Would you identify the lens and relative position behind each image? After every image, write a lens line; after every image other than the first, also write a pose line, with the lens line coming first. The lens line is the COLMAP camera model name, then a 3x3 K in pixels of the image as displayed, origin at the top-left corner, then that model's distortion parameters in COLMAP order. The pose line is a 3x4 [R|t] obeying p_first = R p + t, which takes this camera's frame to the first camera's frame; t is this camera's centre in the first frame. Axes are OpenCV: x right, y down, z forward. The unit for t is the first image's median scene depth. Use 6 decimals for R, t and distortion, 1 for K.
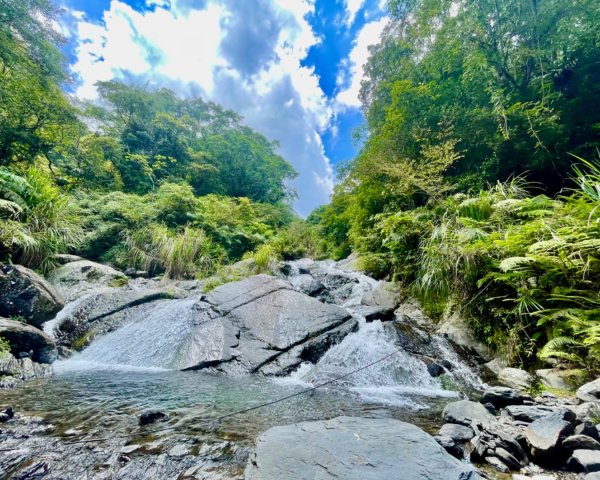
lens RADIAL K [[260.4, 0, 300.0], [0, 260.4, 240.0], [0, 0, 1]] dist [0.001617, 0.000405]
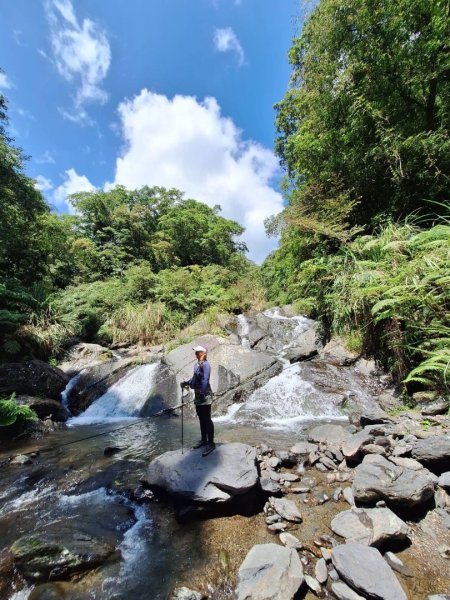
lens RADIAL K [[240.9, 0, 225.0], [0, 240.9, 300.0], [0, 0, 1]] dist [-0.002034, -0.000147]
pose [[0.968929, -0.172017, -0.177728, 0.127746], [0.181328, 0.982710, 0.037421, -0.041347], [0.168218, -0.068486, 0.983368, -0.068830]]
